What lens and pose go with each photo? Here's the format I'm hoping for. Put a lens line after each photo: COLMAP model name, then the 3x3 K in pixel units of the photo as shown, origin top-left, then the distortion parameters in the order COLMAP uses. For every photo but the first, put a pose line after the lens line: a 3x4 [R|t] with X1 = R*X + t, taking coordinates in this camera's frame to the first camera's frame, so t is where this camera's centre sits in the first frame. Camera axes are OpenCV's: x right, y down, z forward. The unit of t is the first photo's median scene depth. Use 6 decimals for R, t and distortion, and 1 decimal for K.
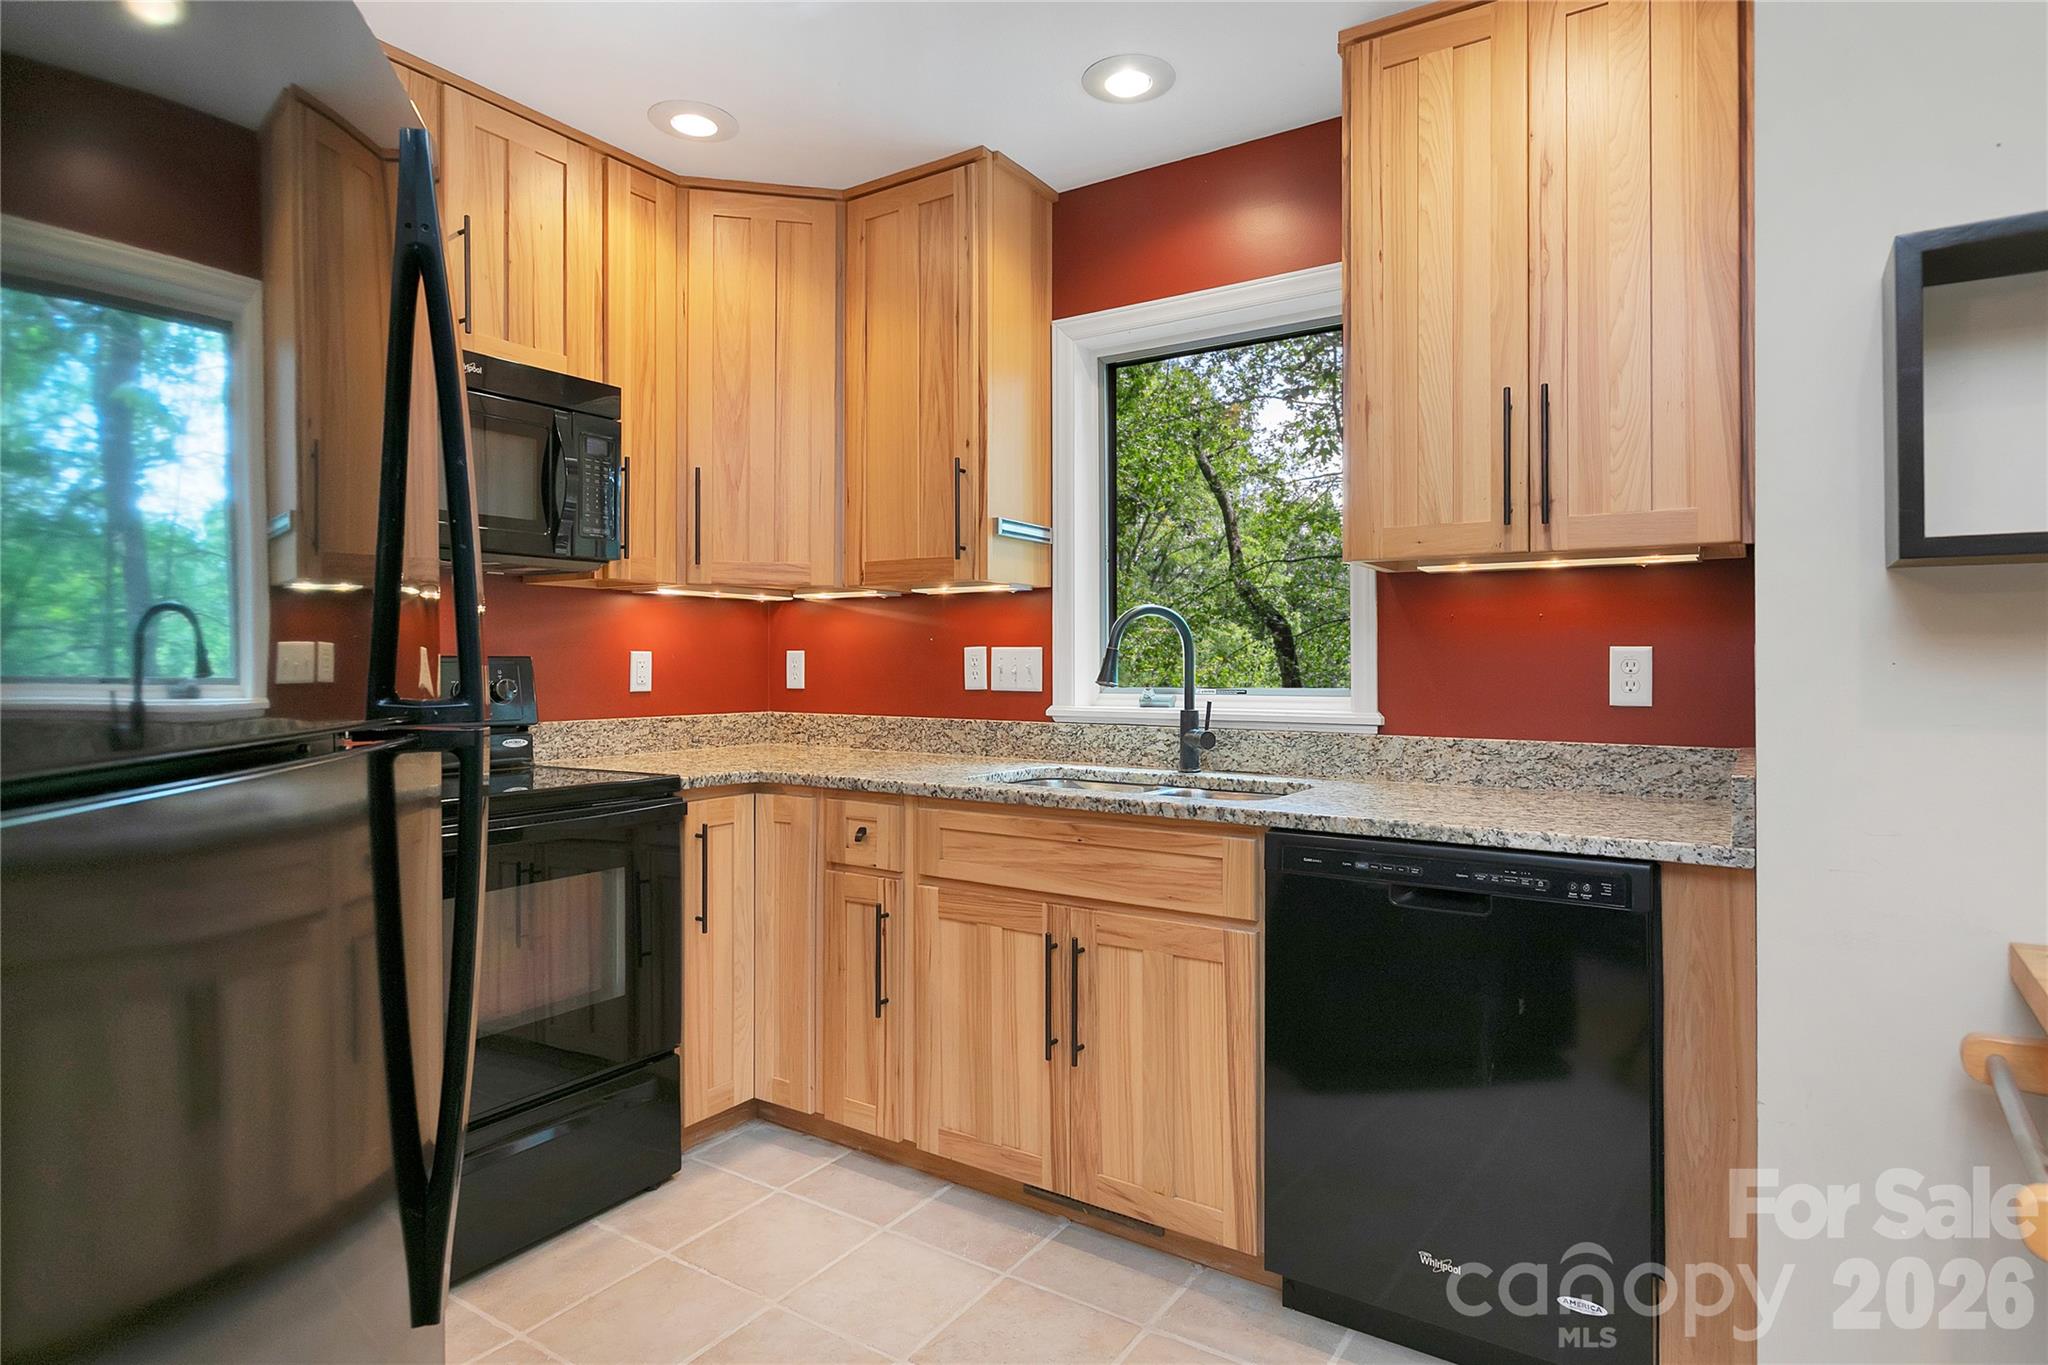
lens RADIAL K [[1080.7, 0, 1036.9], [0, 1080.7, 657.2], [0, 0, 1]] dist [0.001918, -0.003168]
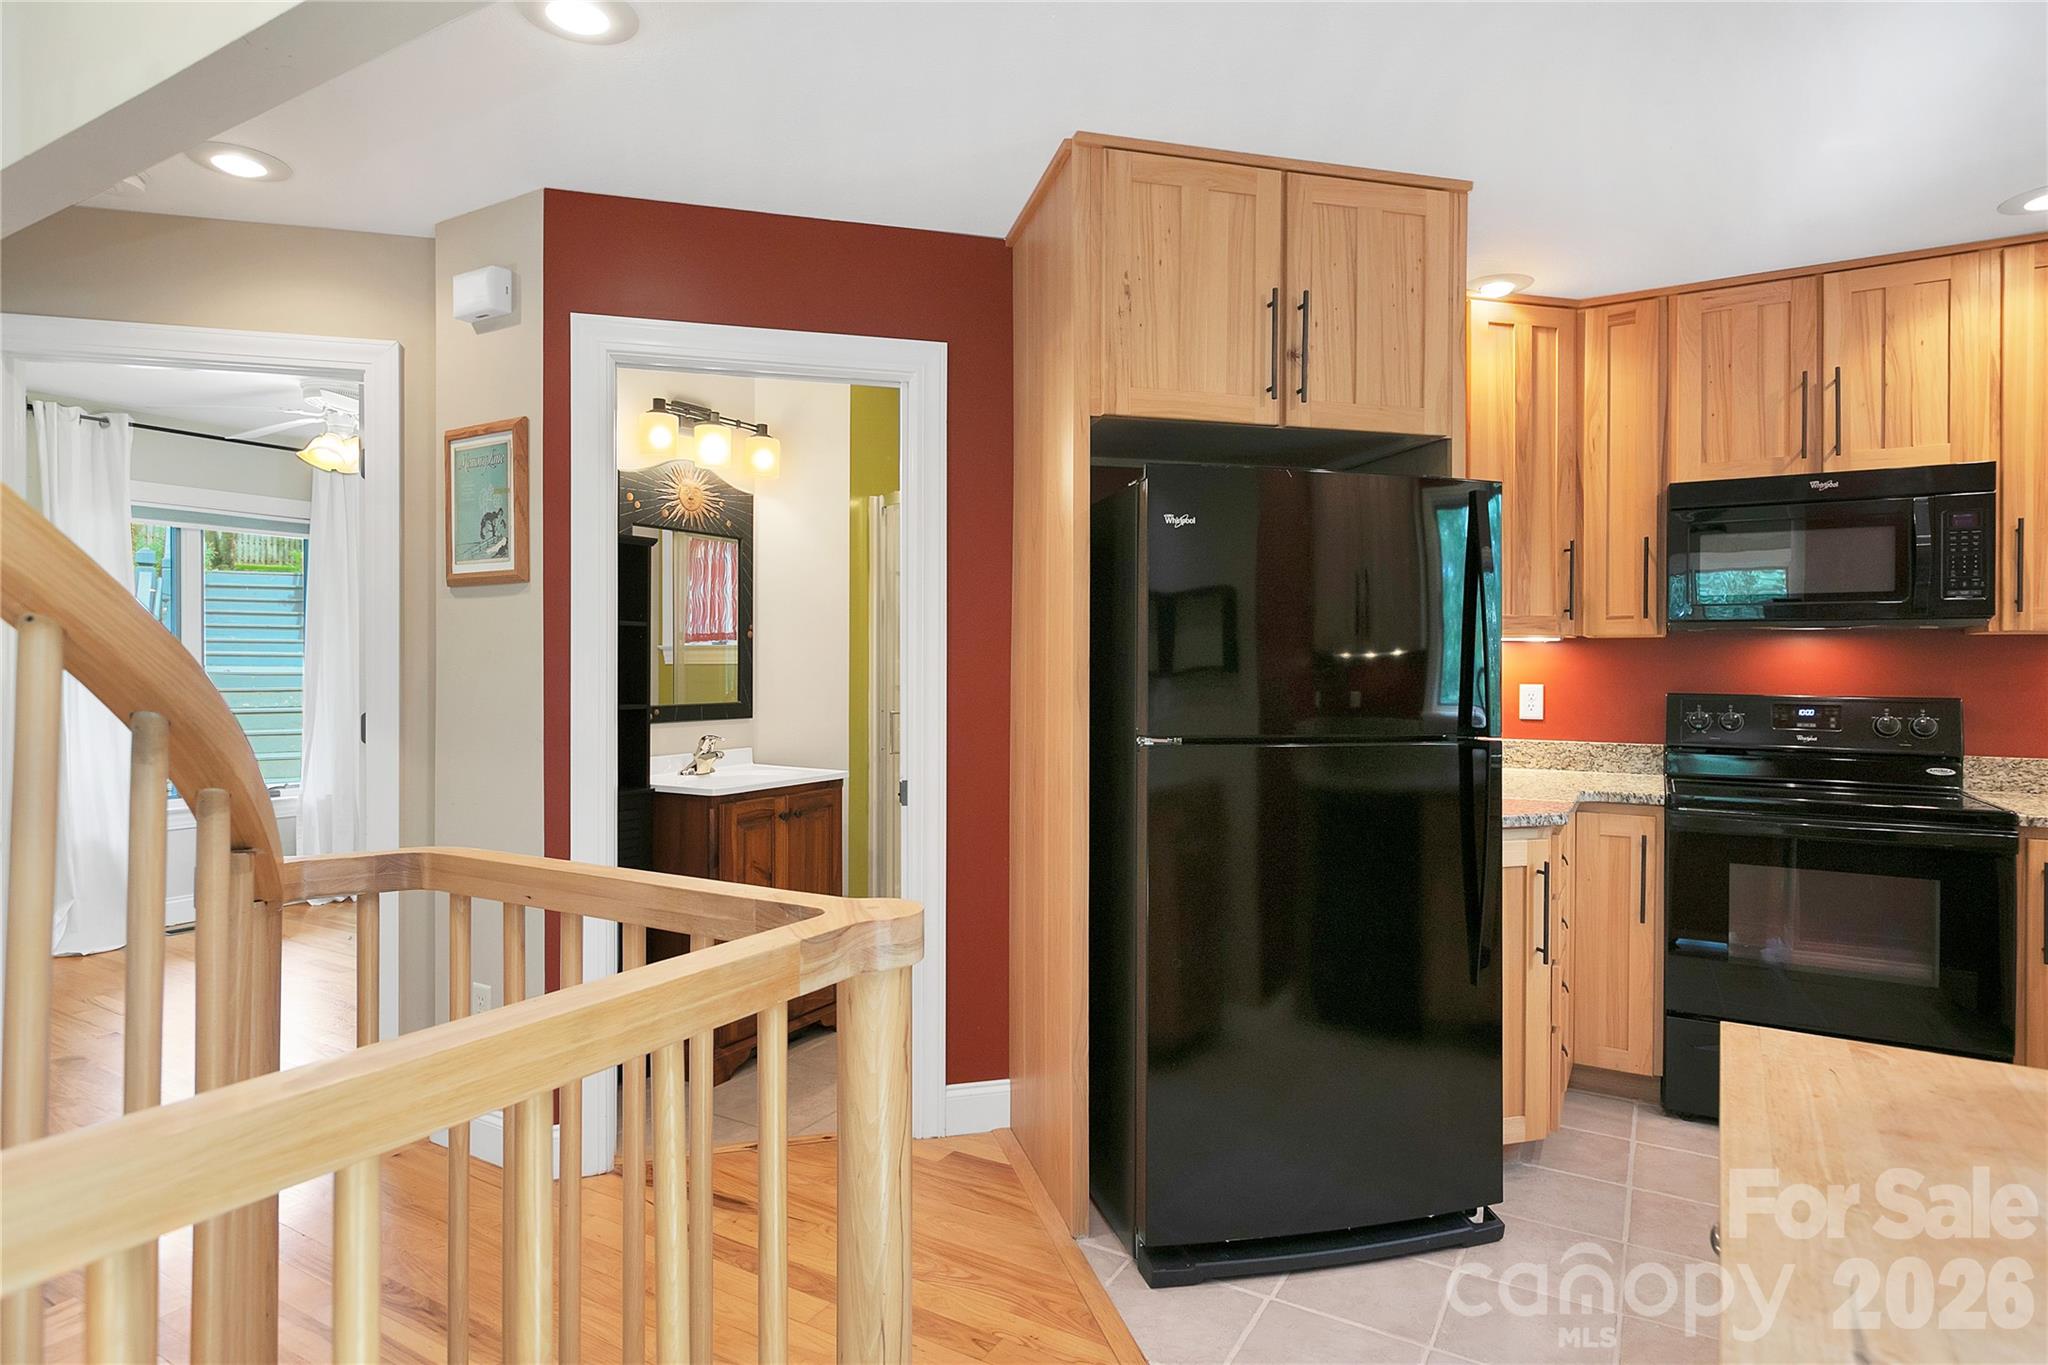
lens RADIAL K [[1080.7, 0, 1016.0], [0, 1080.7, 667.4], [0, 0, 1]] dist [0.001918, -0.003168]
pose [[0.026133, 0.000467, -0.999658, 0.725767], [0.000354, 1.000000, 0.000477, -0.038219], [0.999658, -0.000366, 0.026133, -0.040867]]
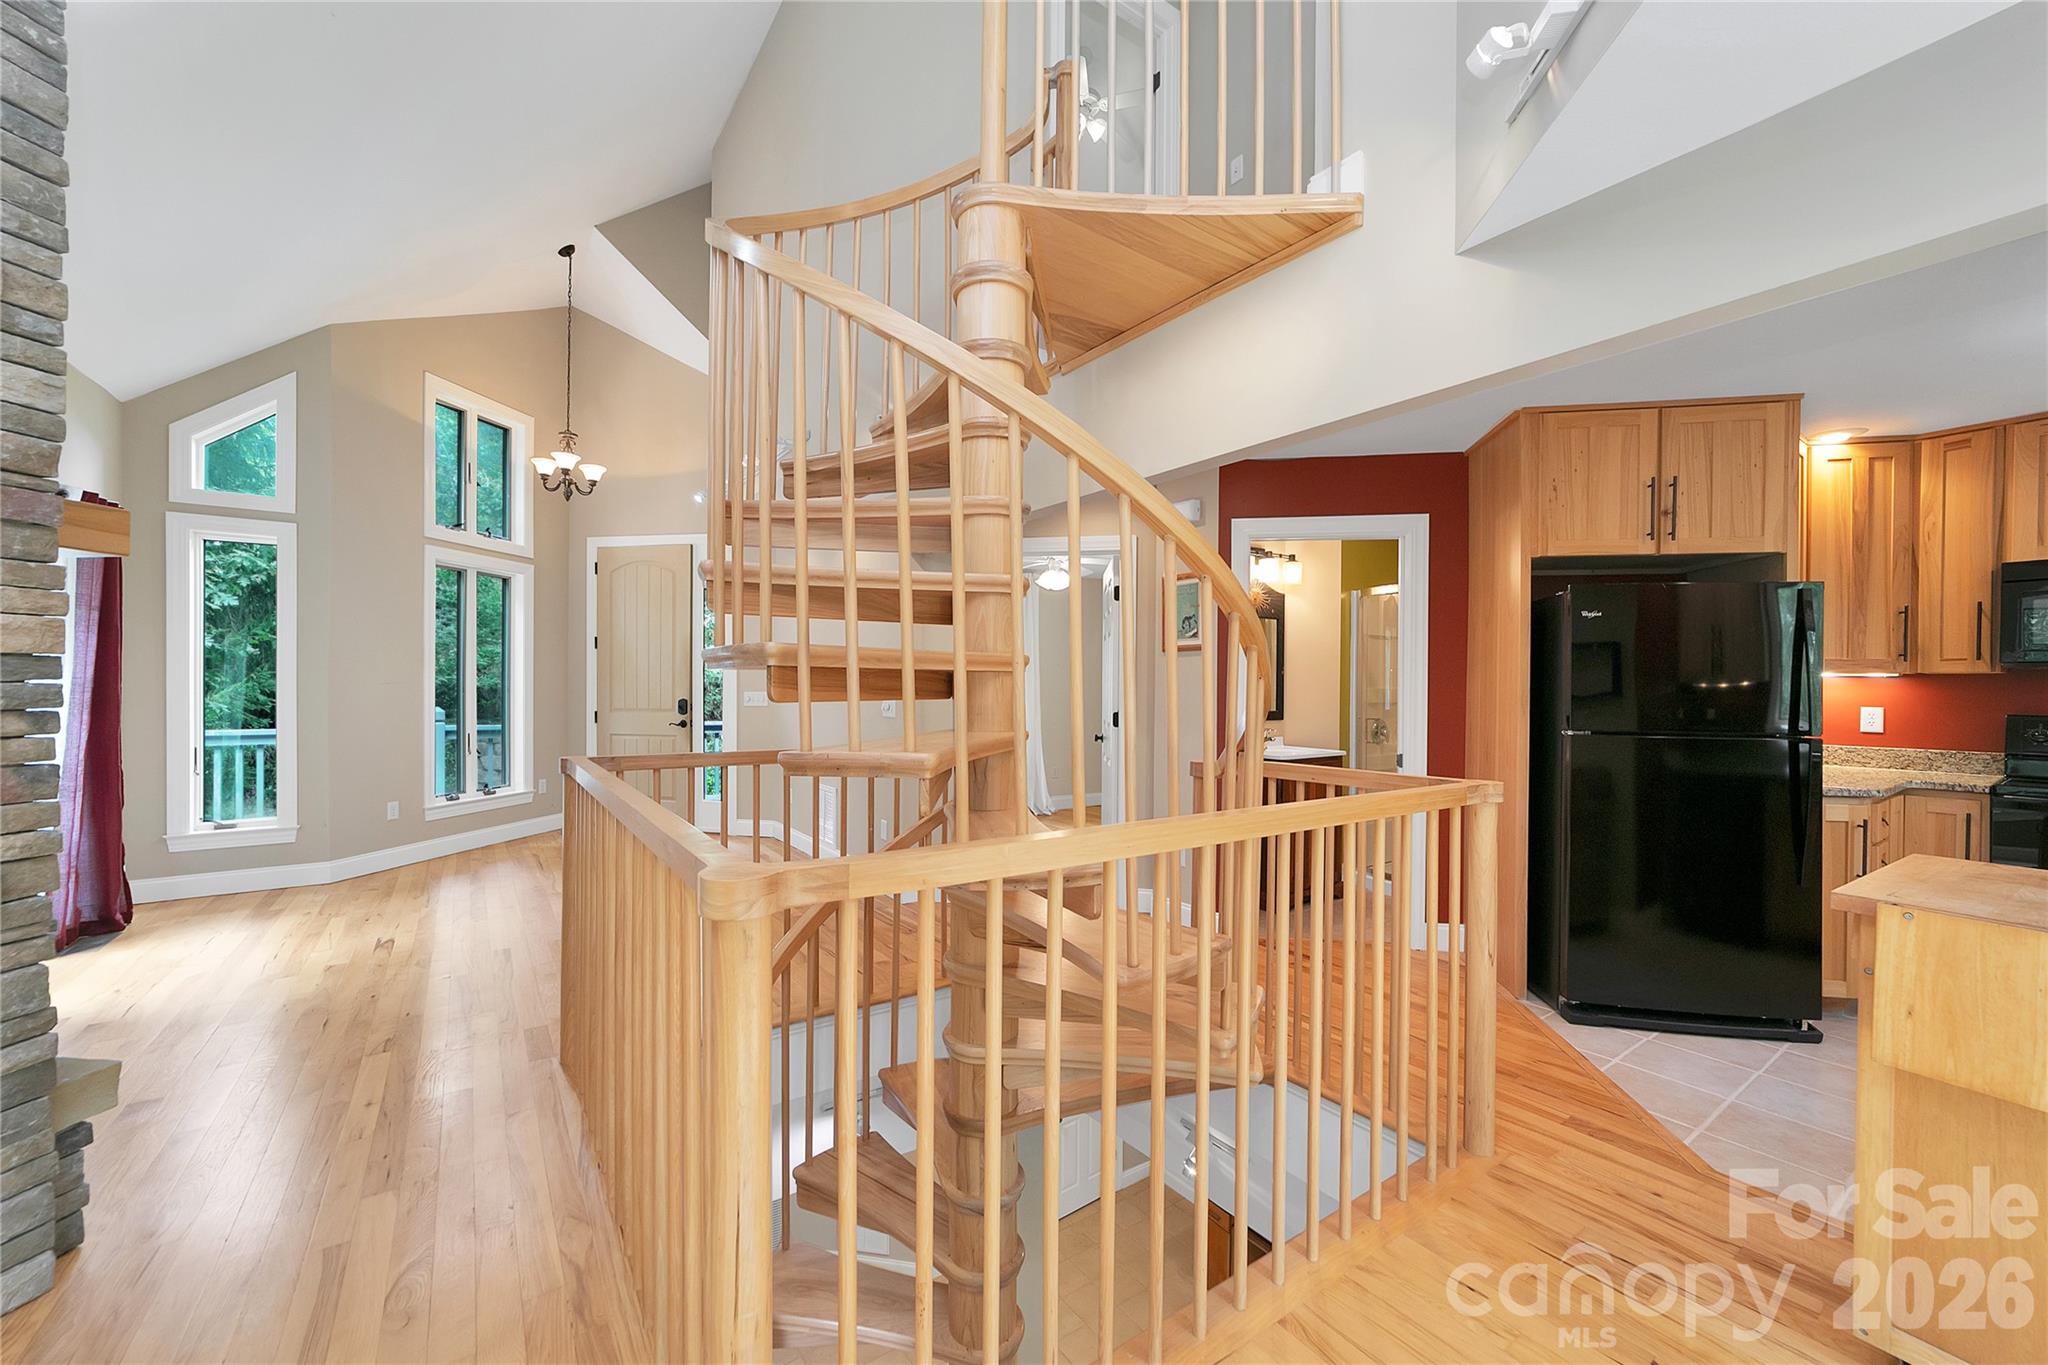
lens RADIAL K [[786.7, 0, 1033.9], [0, 786.7, 689.4], [0, 0, 1]] dist [-0.003129, 0.004500]
pose [[-0.374936, -0.002166, -0.927048, 1.281102], [-0.006076, 0.999982, 0.000121, -0.038136], [0.927031, 0.005678, -0.374942, -0.223008]]
